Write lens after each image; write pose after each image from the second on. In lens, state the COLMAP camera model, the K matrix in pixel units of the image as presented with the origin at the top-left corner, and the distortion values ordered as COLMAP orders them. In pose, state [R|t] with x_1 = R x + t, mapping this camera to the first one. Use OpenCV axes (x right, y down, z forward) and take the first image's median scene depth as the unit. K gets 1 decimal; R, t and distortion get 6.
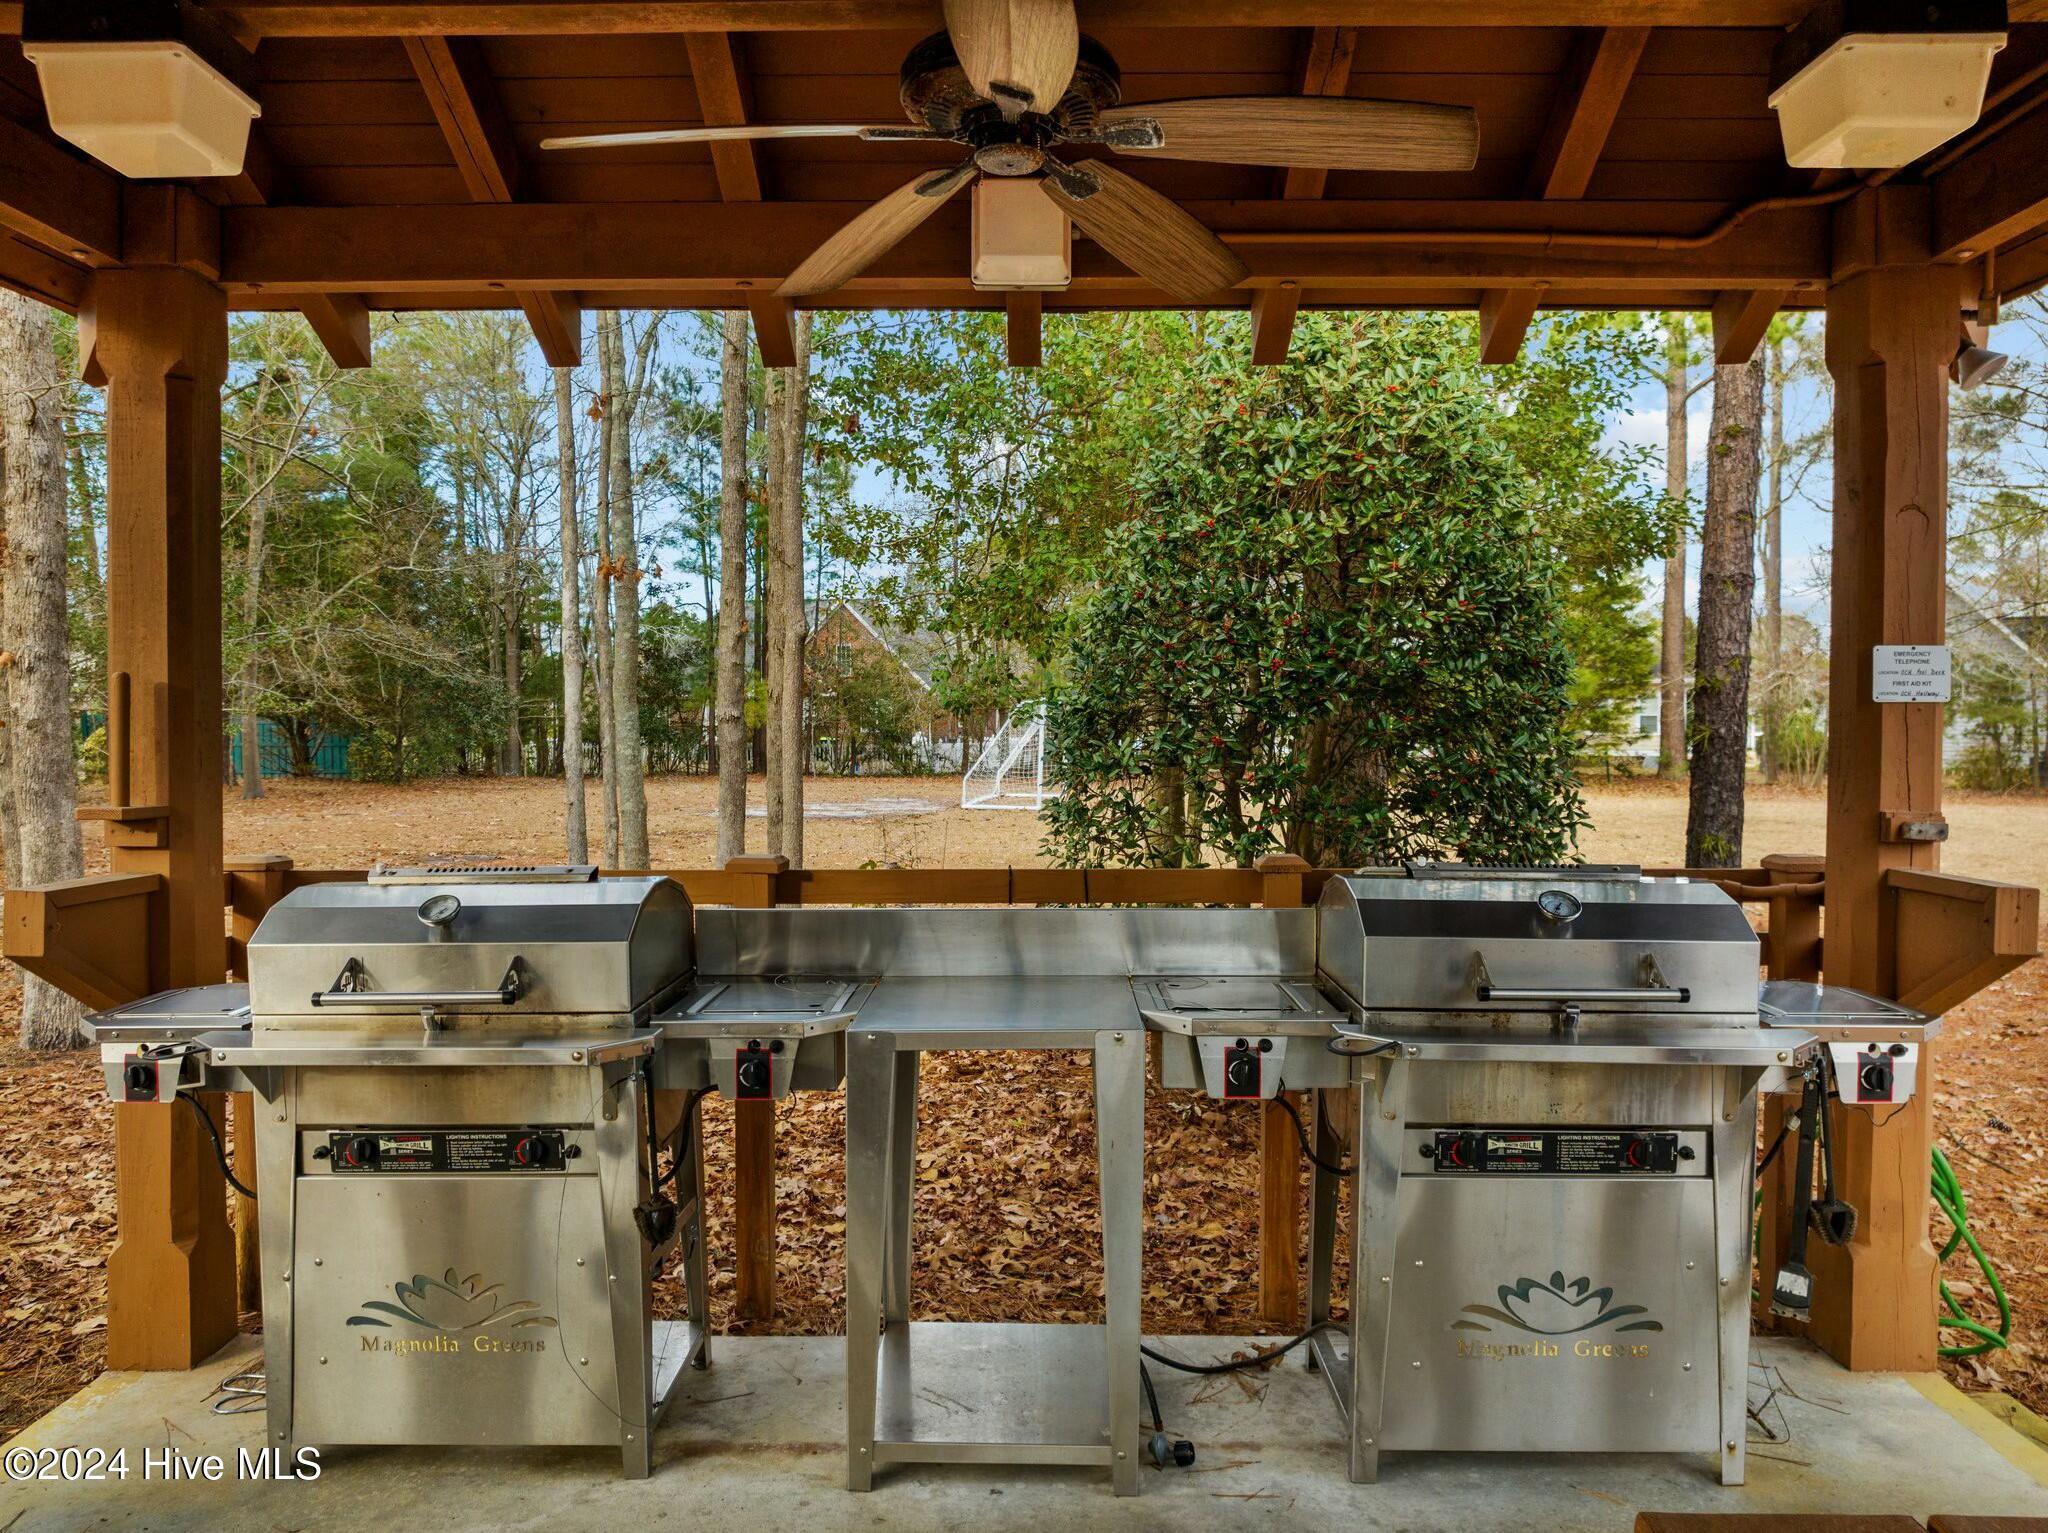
lens RADIAL K [[1434.7, 0, 1022.1], [0, 1434.7, 773.1], [0, 0, 1]] dist [0.004879, 0.001342]
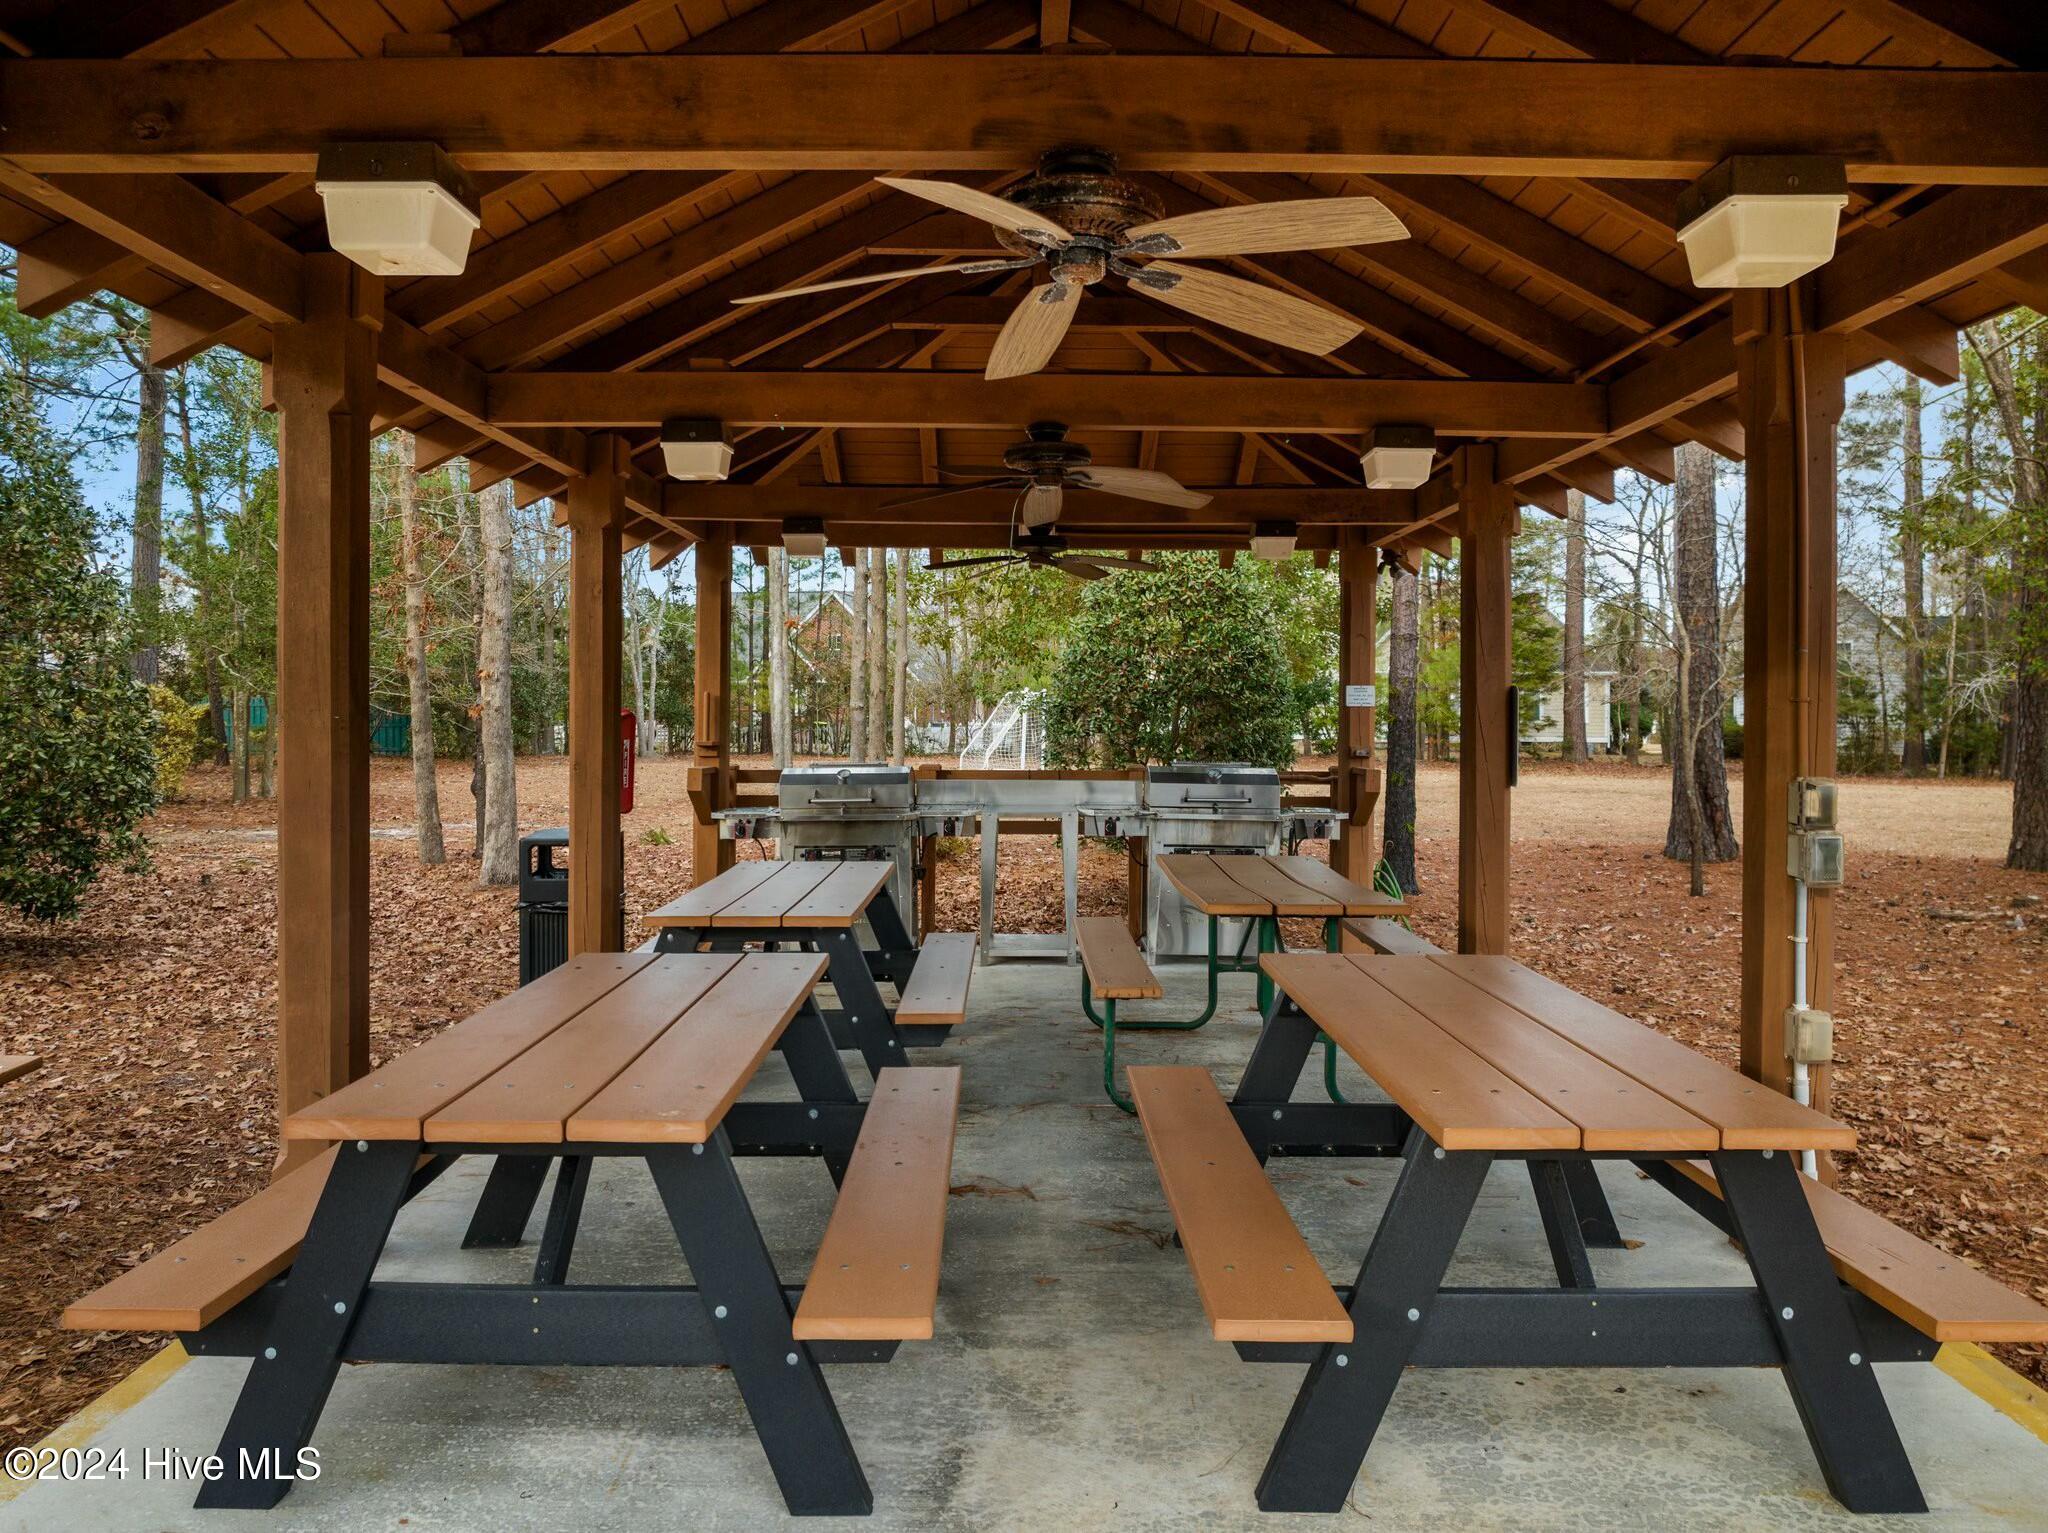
lens RADIAL K [[1434.7, 0, 1025.6], [0, 1434.7, 754.8], [0, 0, 1]] dist [0.004879, 0.001342]
pose [[0.999798, 0.004835, 0.019519, -0.048810], [-0.004777, 0.999984, -0.003033, 0.036435], [-0.019533, 0.002939, 0.999805, -1.155106]]
